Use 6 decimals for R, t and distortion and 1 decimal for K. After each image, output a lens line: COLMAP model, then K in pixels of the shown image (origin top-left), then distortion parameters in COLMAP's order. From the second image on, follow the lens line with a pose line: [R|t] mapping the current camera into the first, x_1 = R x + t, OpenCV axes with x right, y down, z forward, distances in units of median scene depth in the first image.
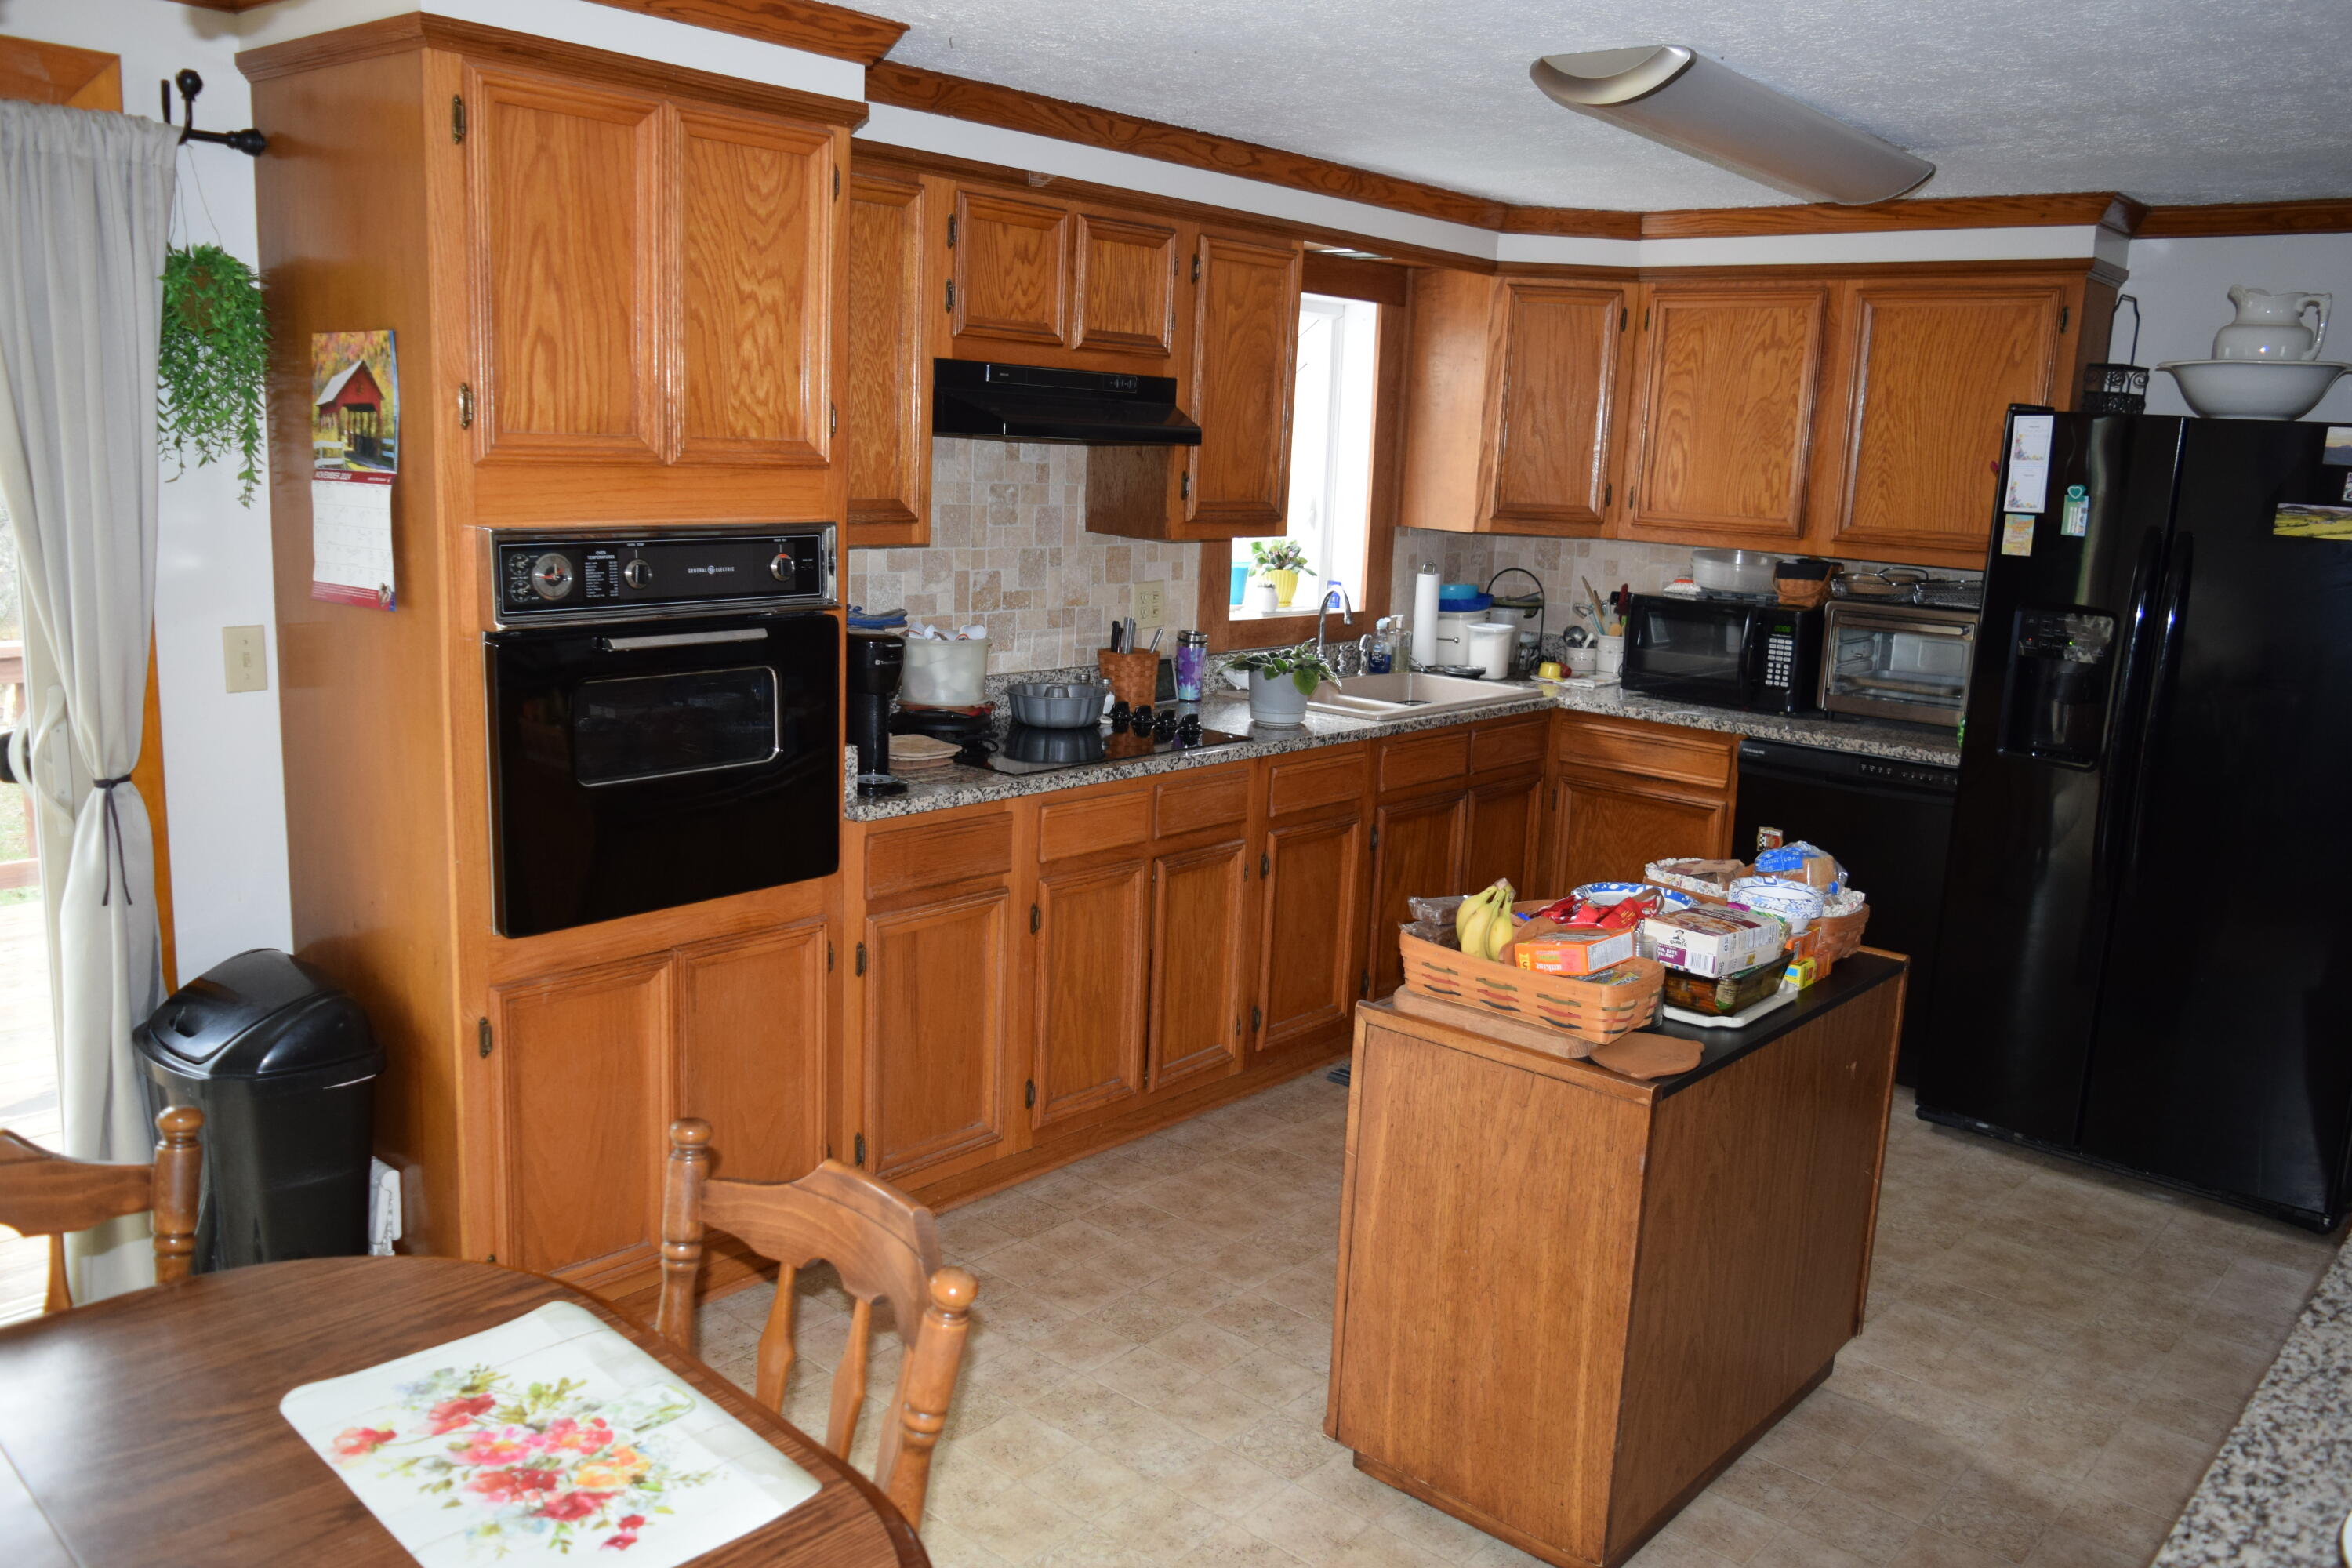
lens RADIAL K [[1820.9, 0, 1193.2], [0, 1820.9, 785.0], [0, 0, 1]] dist [-0.021770, 0.009667]
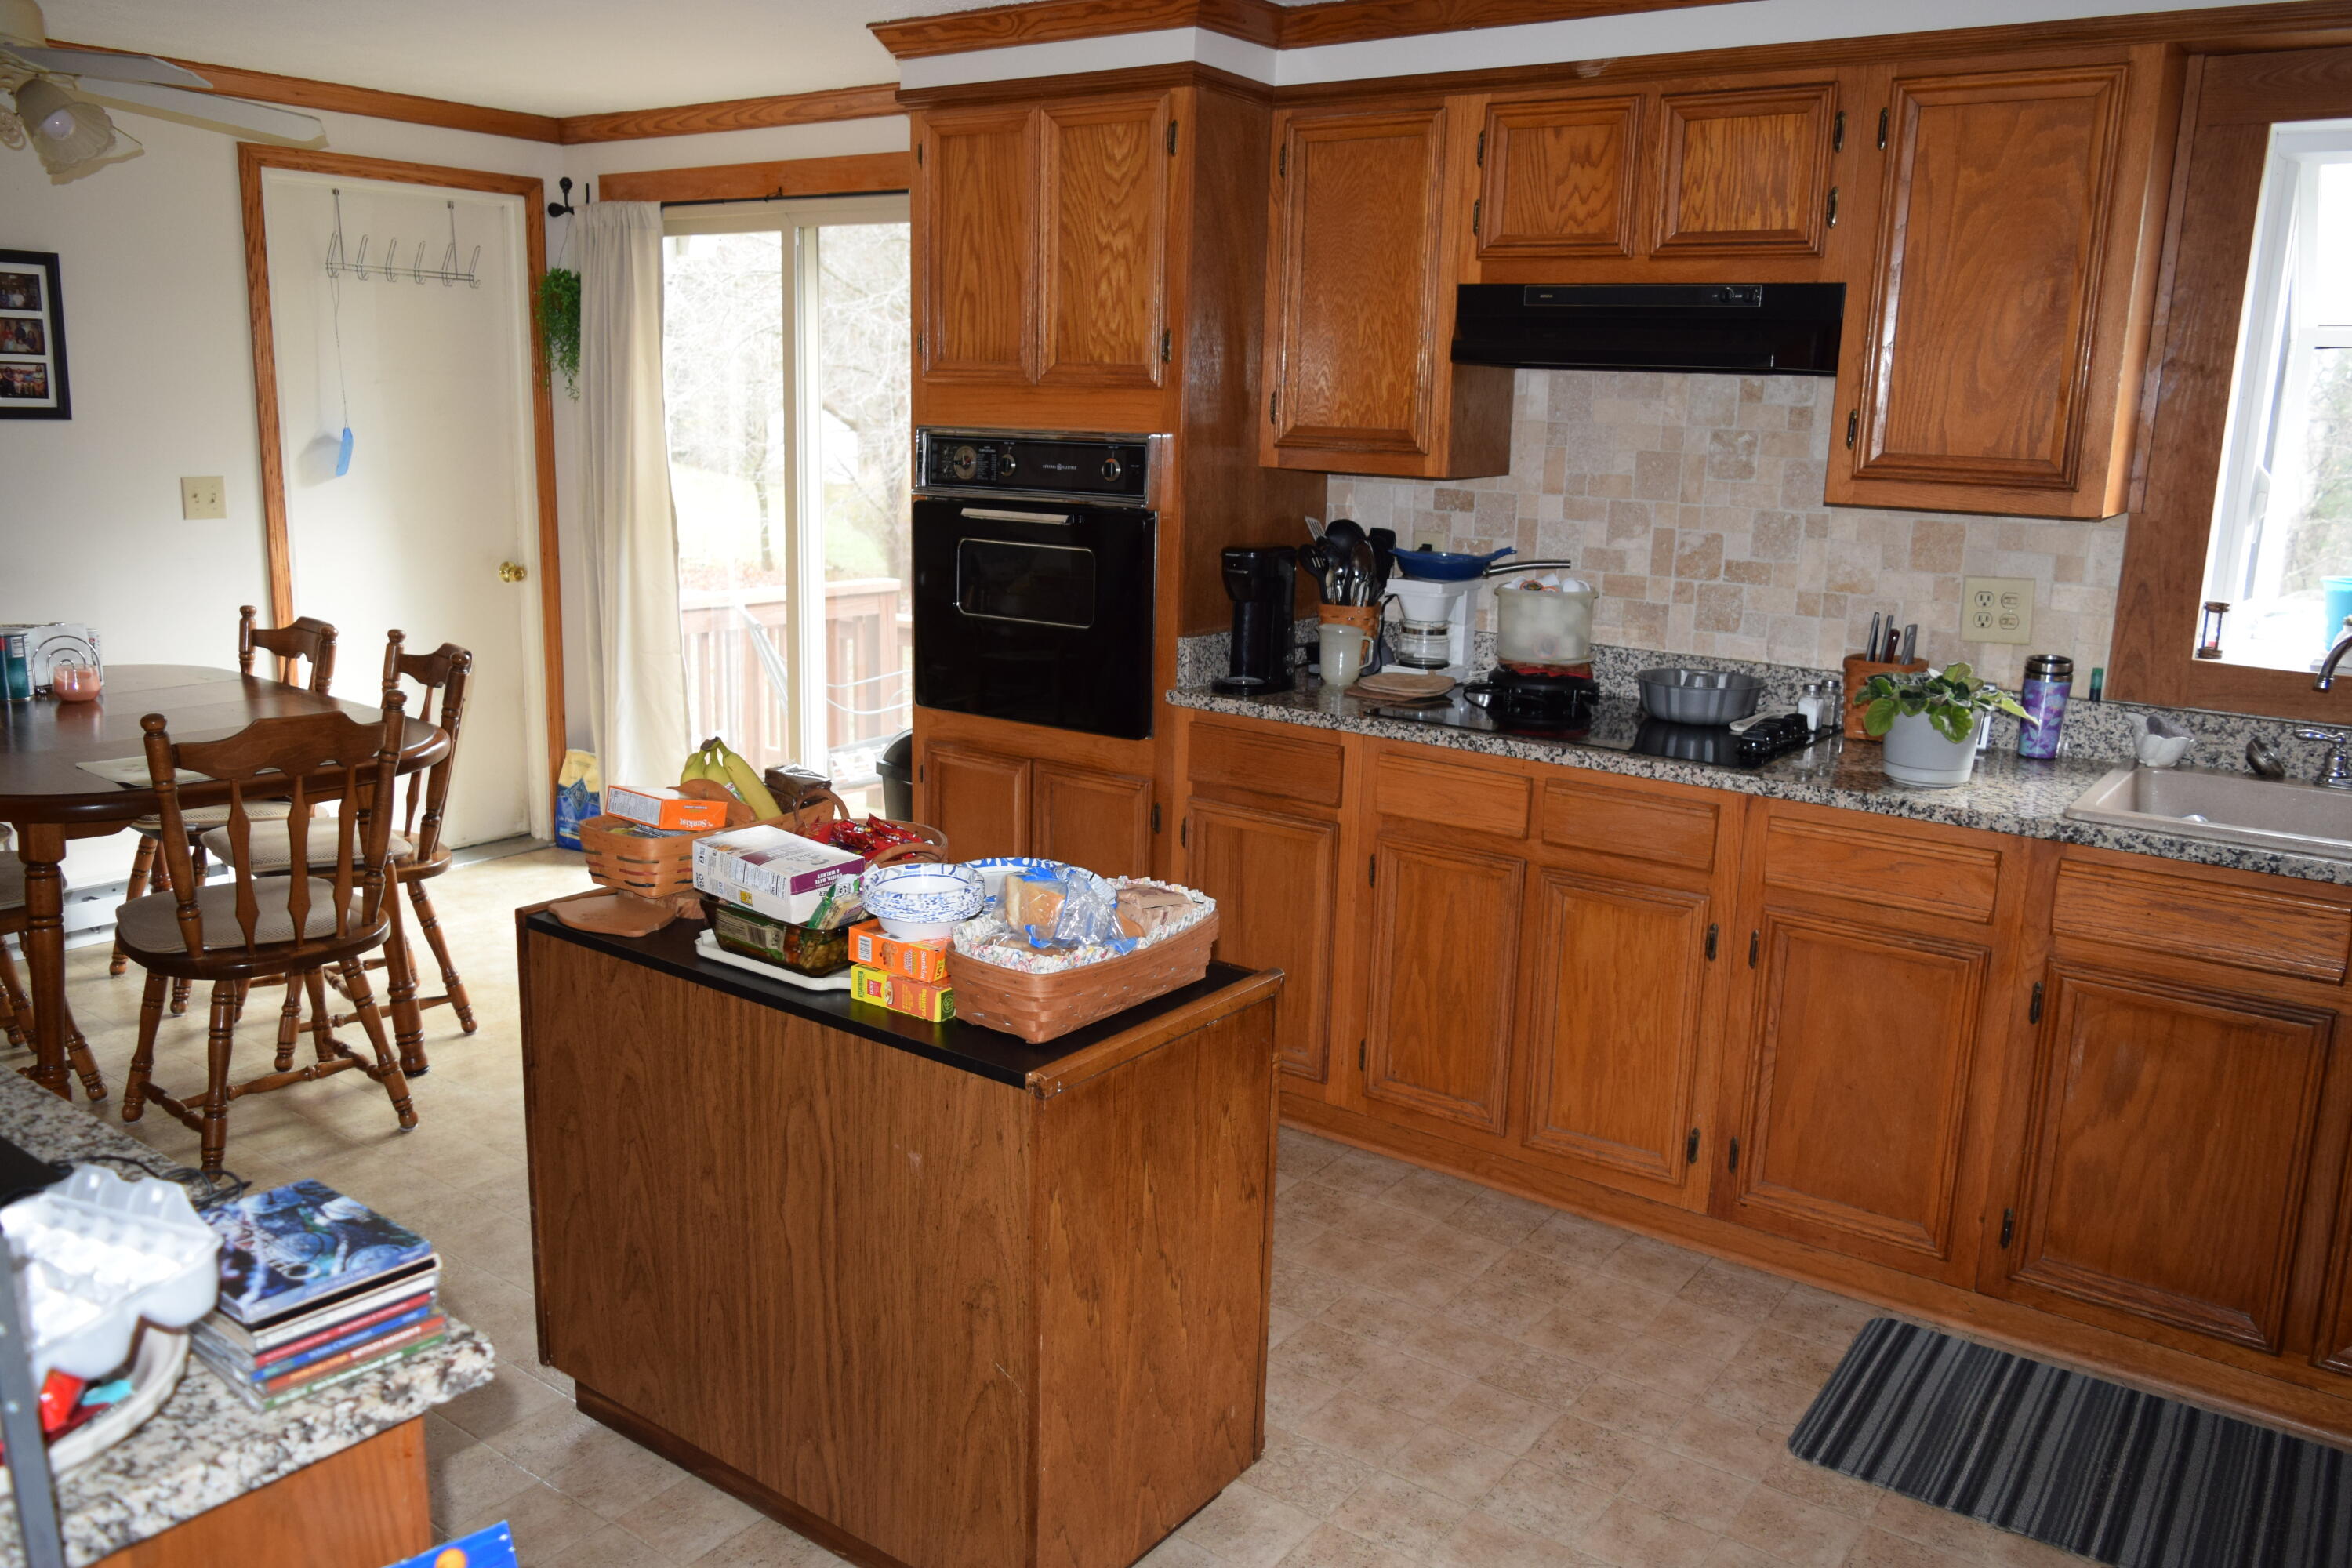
lens RADIAL K [[1820.9, 0, 1175.6], [0, 1820.9, 786.9], [0, 0, 1]] dist [-0.021770, 0.009667]
pose [[0.077674, 0.172569, -0.981930, 0.858055], [-0.212437, 0.965152, 0.152816, -0.094966], [0.974083, 0.196728, 0.111627, 0.815838]]
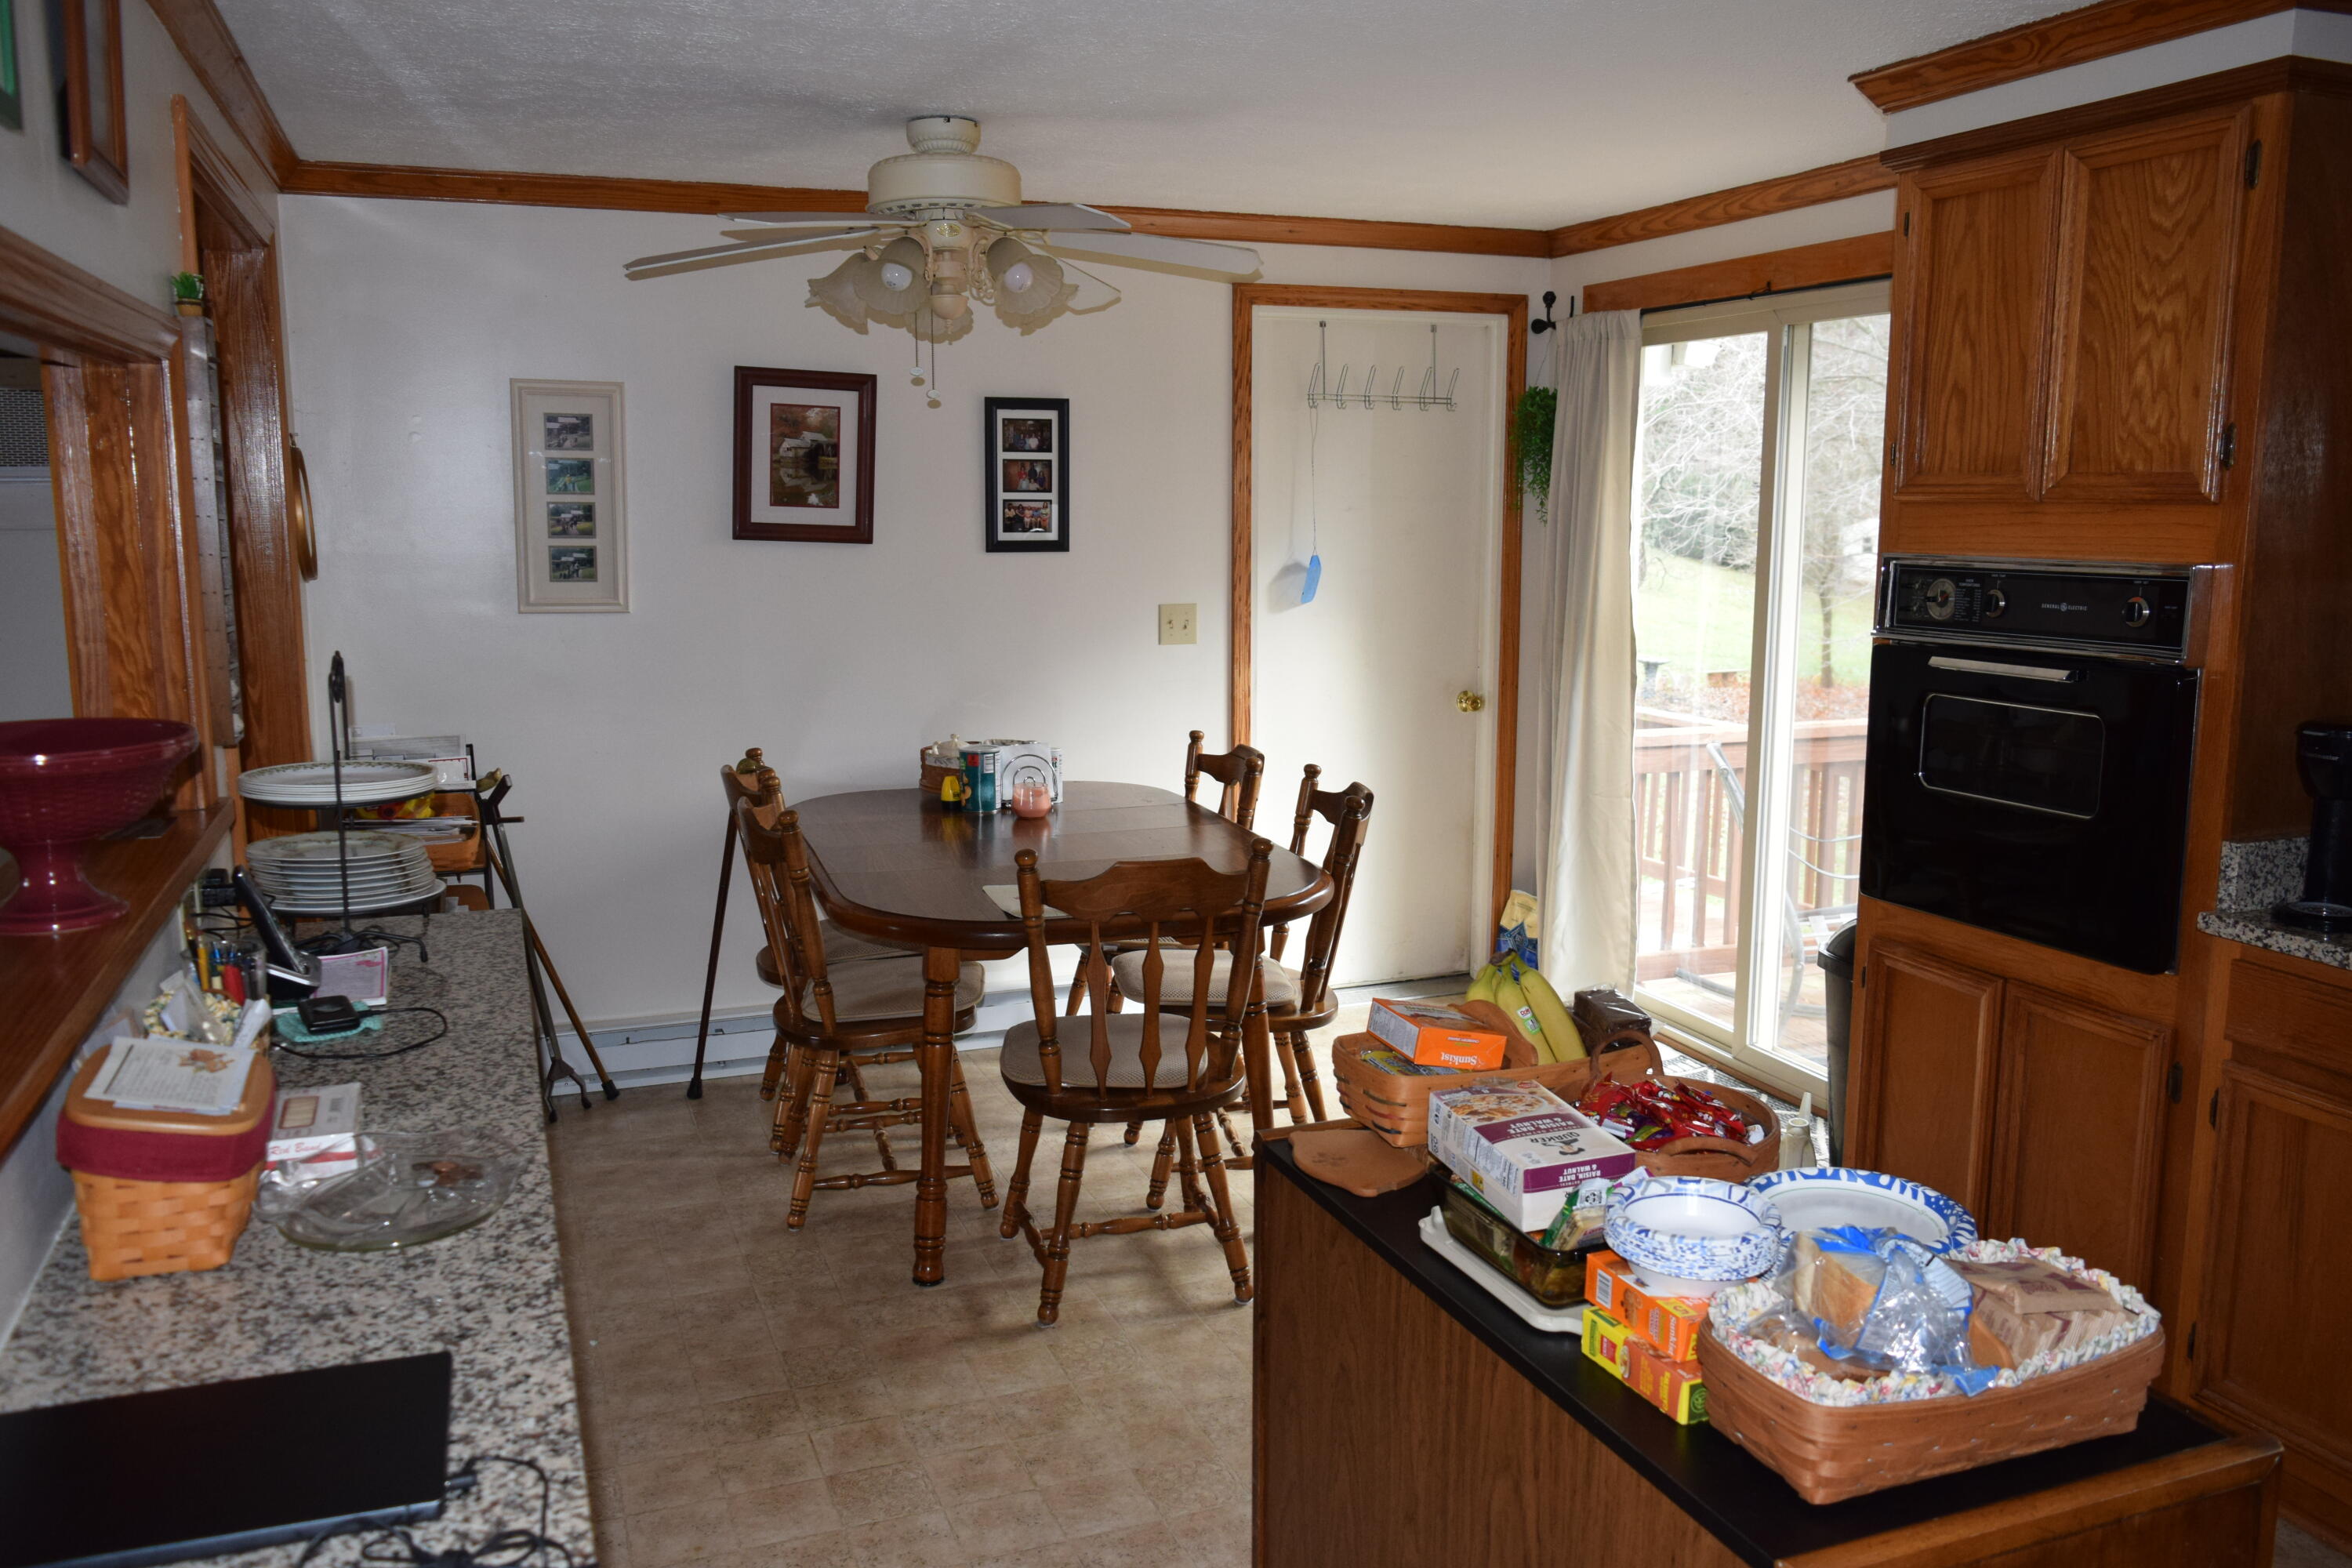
lens RADIAL K [[1820.9, 0, 1170.9], [0, 1820.9, 782.0], [0, 0, 1]] dist [-0.021770, 0.009667]
pose [[-0.476657, 0.099263, -0.873467, 0.685538], [-0.183979, 0.960337, 0.209534, -0.119574], [0.859622, 0.260575, -0.439489, 0.864746]]
